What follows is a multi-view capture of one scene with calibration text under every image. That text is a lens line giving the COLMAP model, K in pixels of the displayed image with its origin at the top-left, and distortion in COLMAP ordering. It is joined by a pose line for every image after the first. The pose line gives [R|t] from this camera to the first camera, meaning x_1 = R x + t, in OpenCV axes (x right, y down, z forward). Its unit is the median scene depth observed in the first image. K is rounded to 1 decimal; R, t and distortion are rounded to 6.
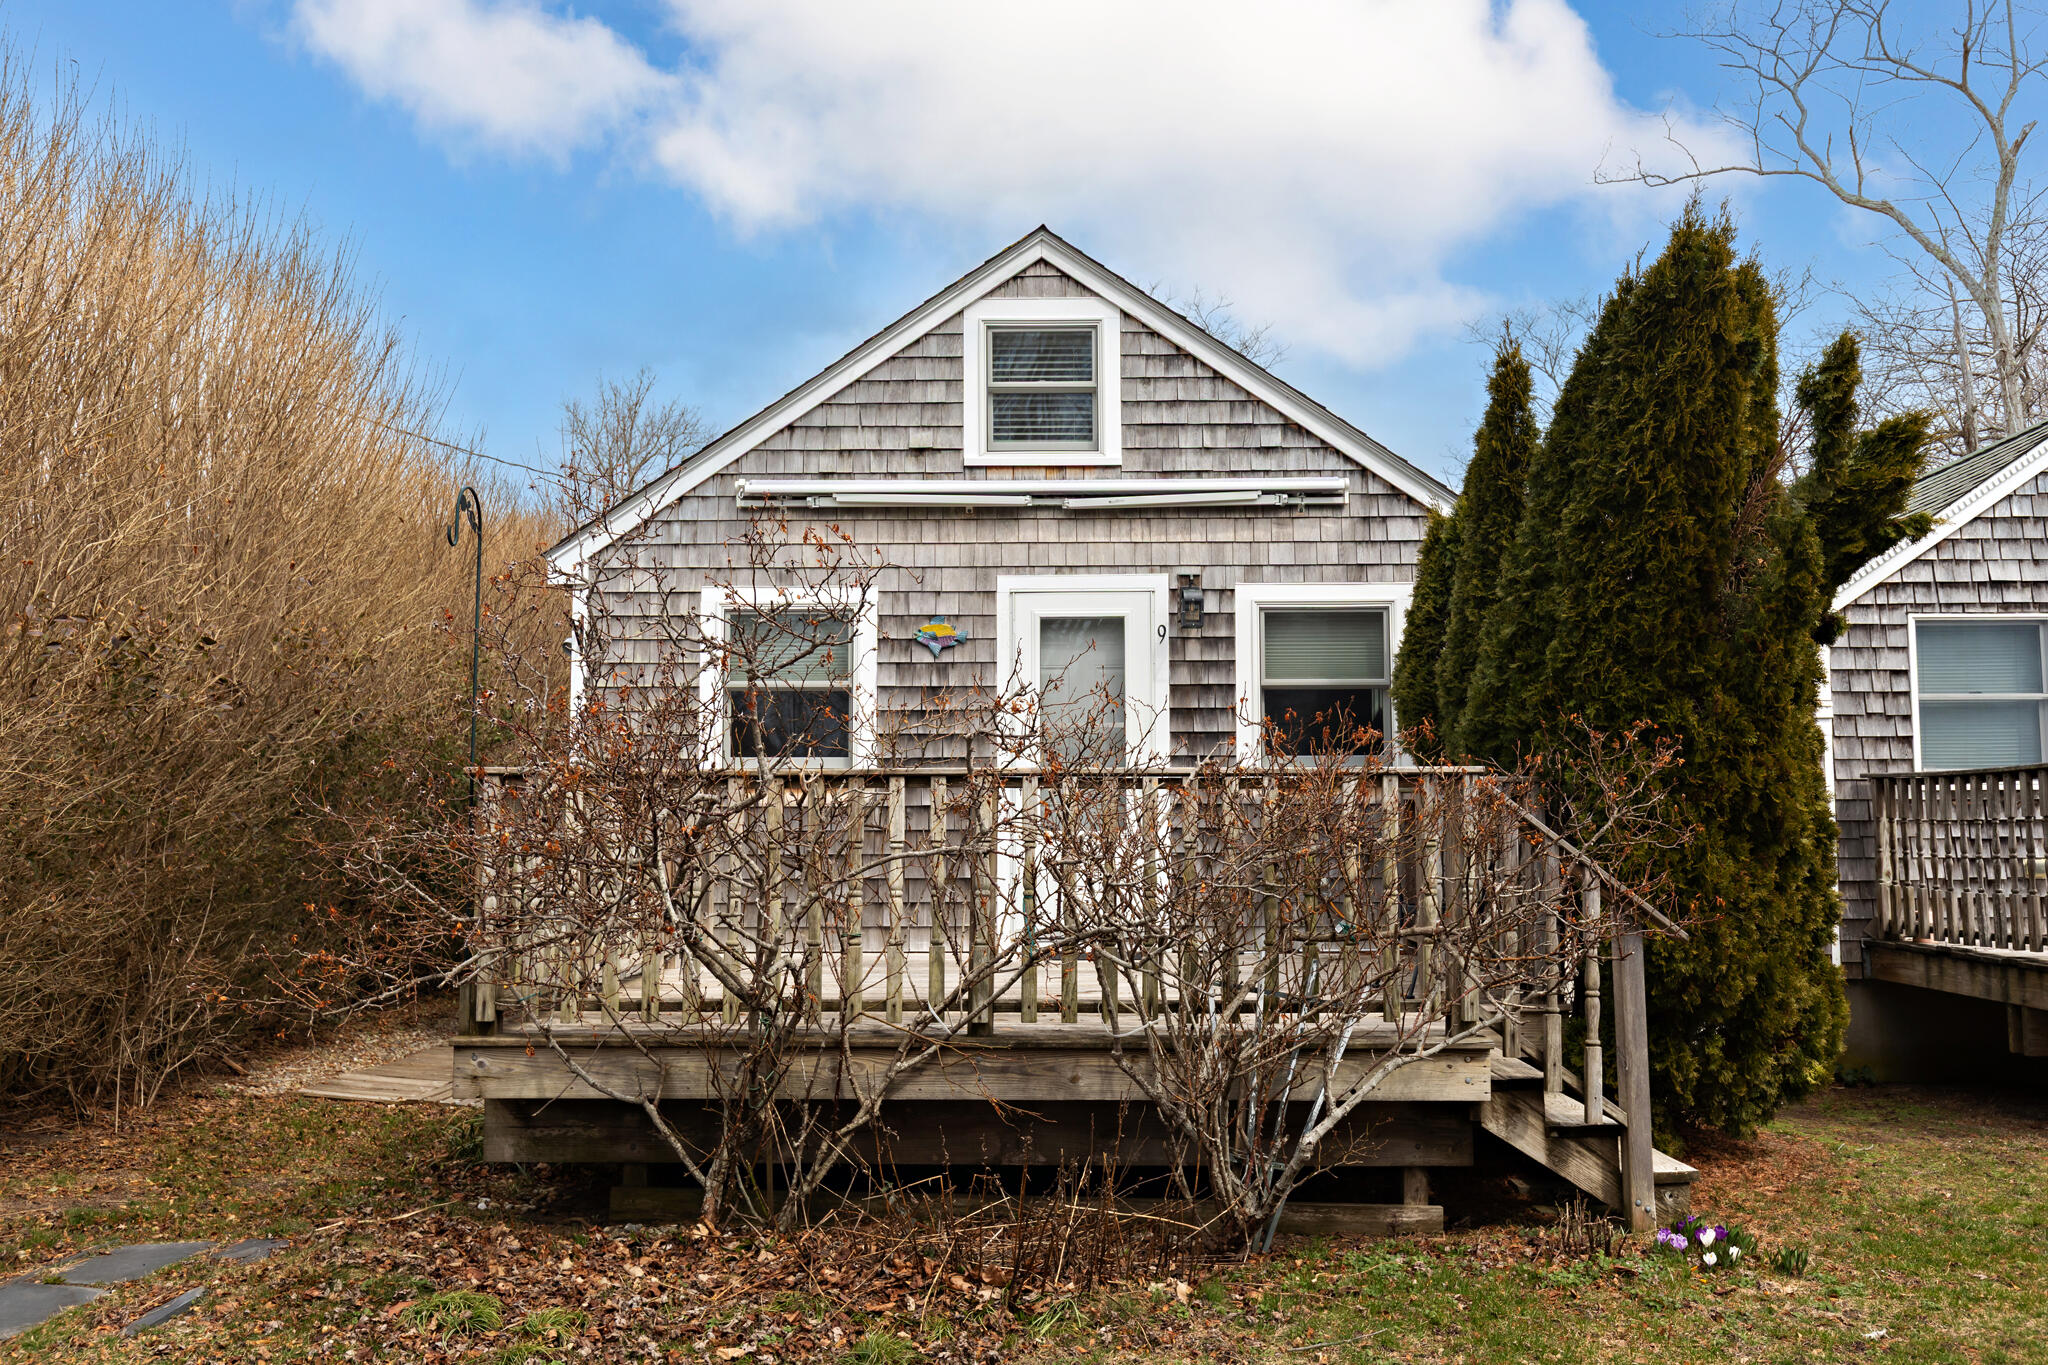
lens RADIAL K [[1649.1, 0, 1027.1], [0, 1649.1, 684.2], [0, 0, 1]] dist [0.024601, -0.013840]
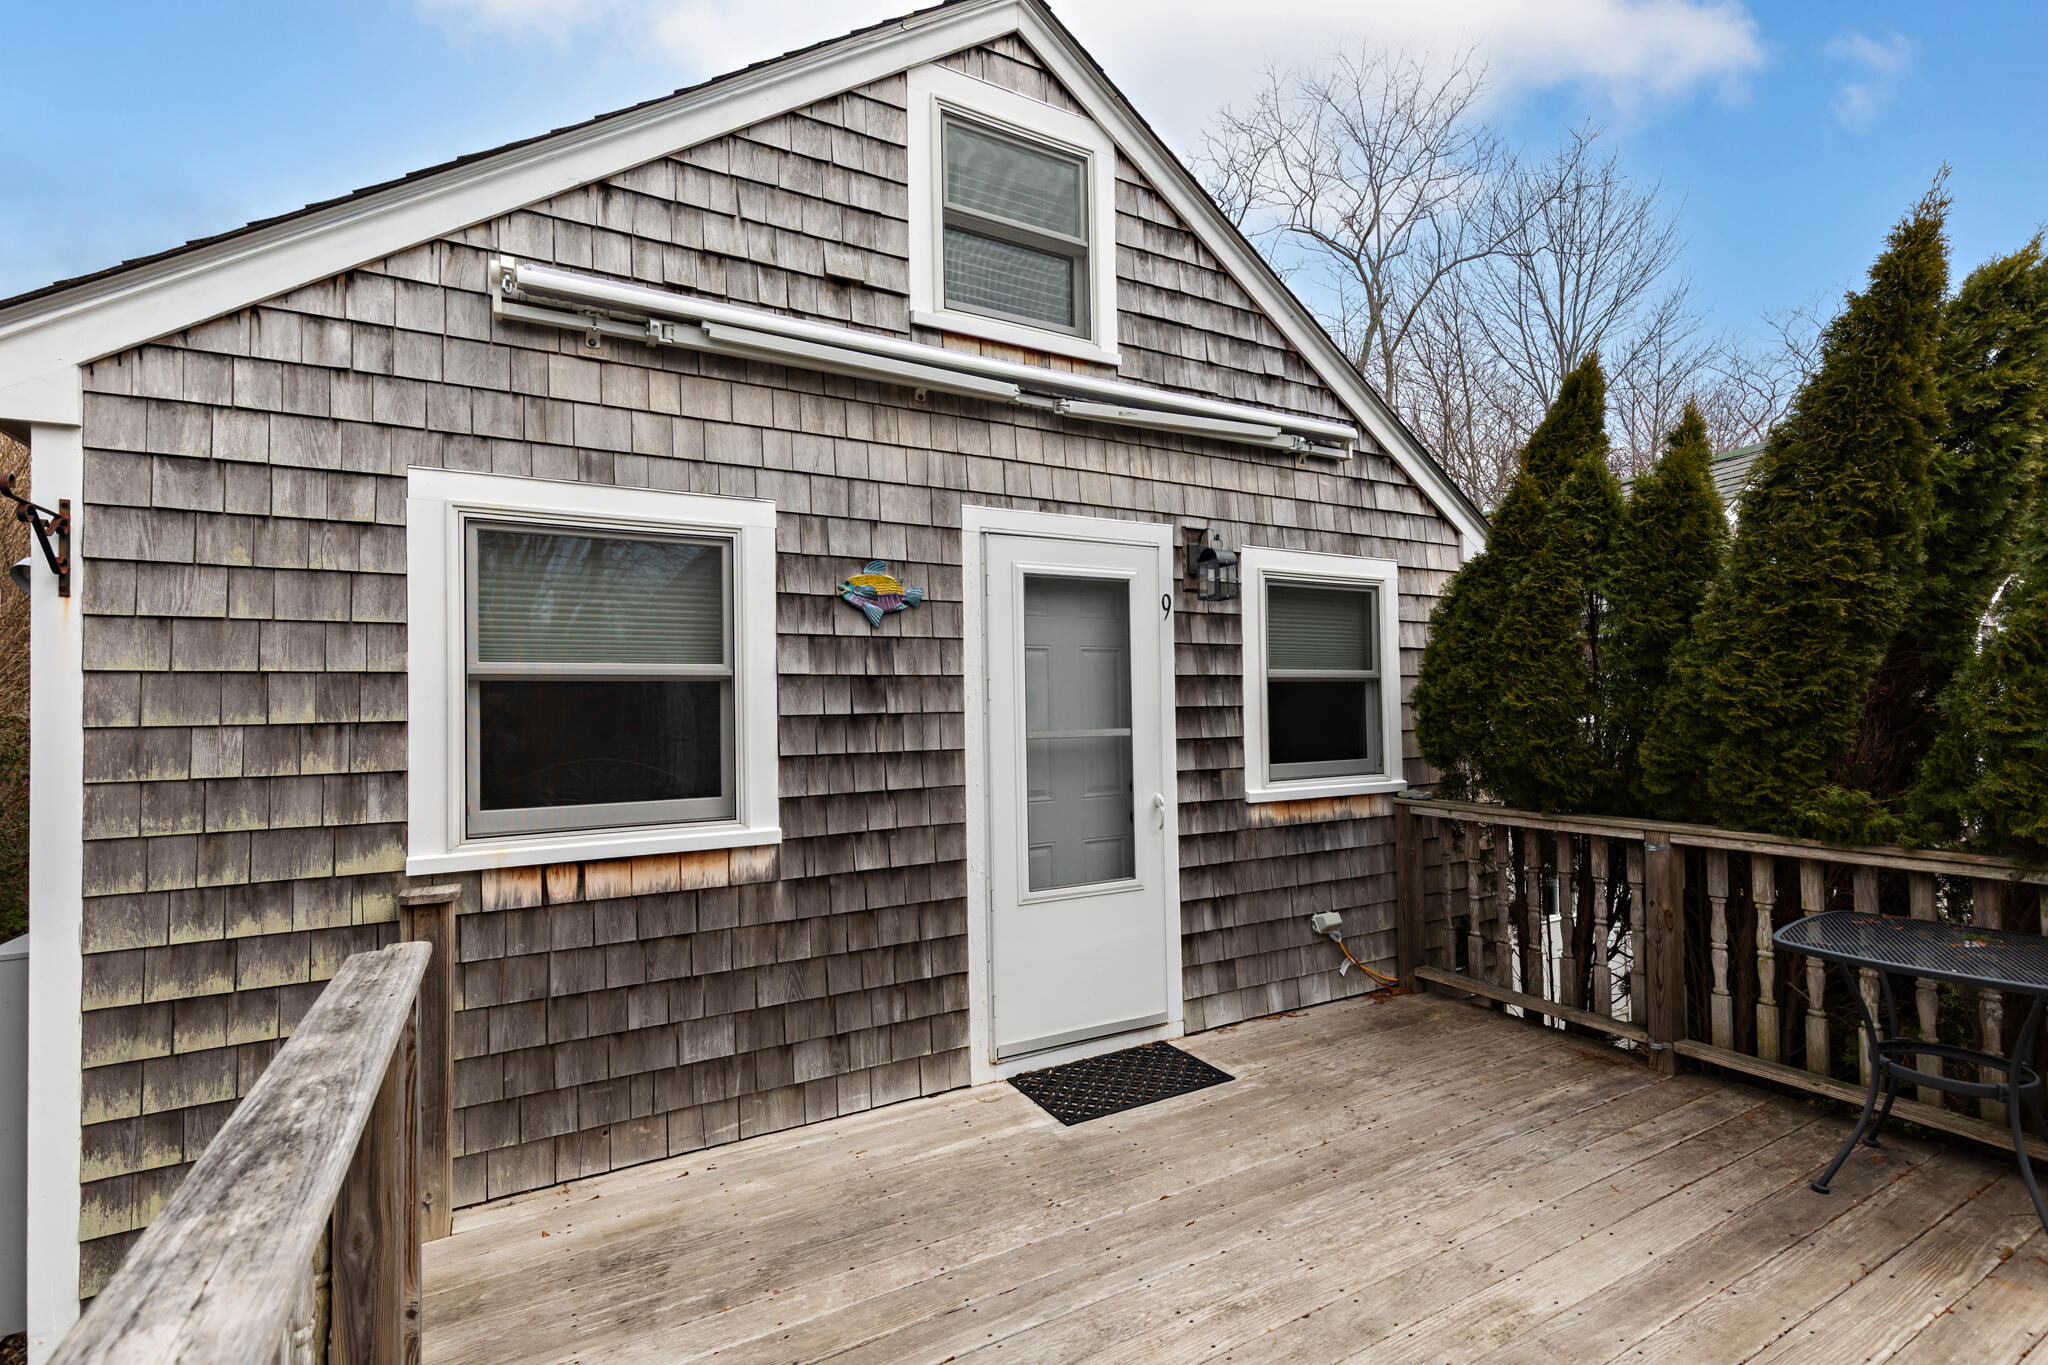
lens RADIAL K [[935.2, 0, 1039.4], [0, 935.2, 686.1], [0, 0, 1]] dist [0.006723, -0.000079]
pose [[0.854928, 0.000219, 0.518747, -0.182143], [-0.032690, 0.998035, 0.053453, -0.015458], [-0.517716, -0.062657, 0.853255, 0.666736]]
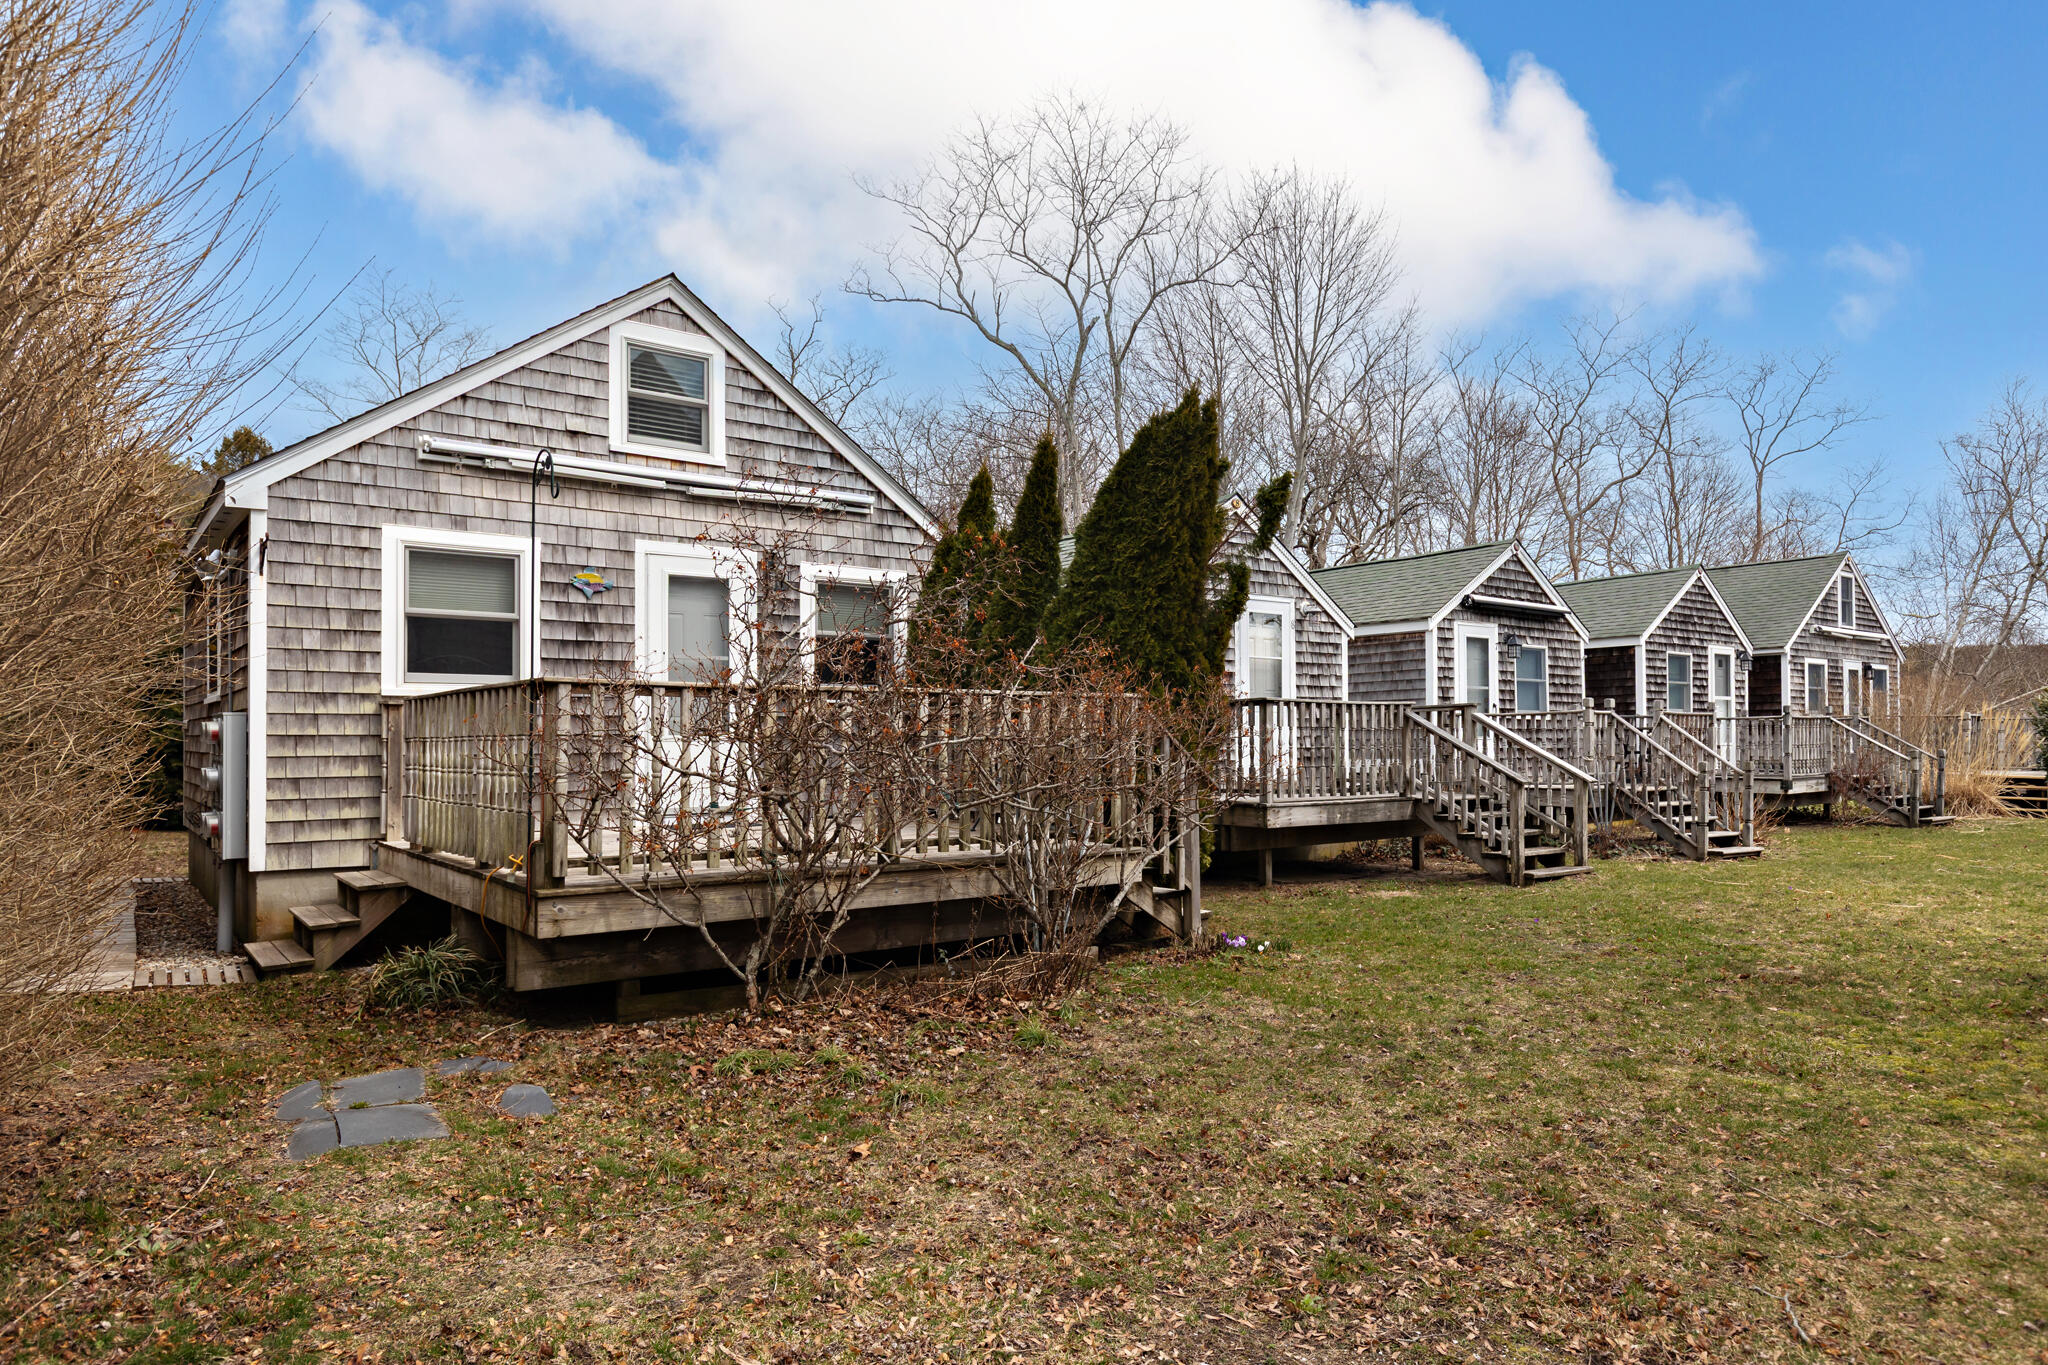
lens RADIAL K [[1298.5, 0, 1032.1], [0, 1298.5, 703.2], [0, 0, 1]] dist [0.029363, -0.000754]
pose [[0.776770, 0.016793, 0.629560, -0.418846], [-0.051482, 0.997992, 0.036898, 0.008915], [-0.627677, -0.061072, 0.776075, -0.000105]]
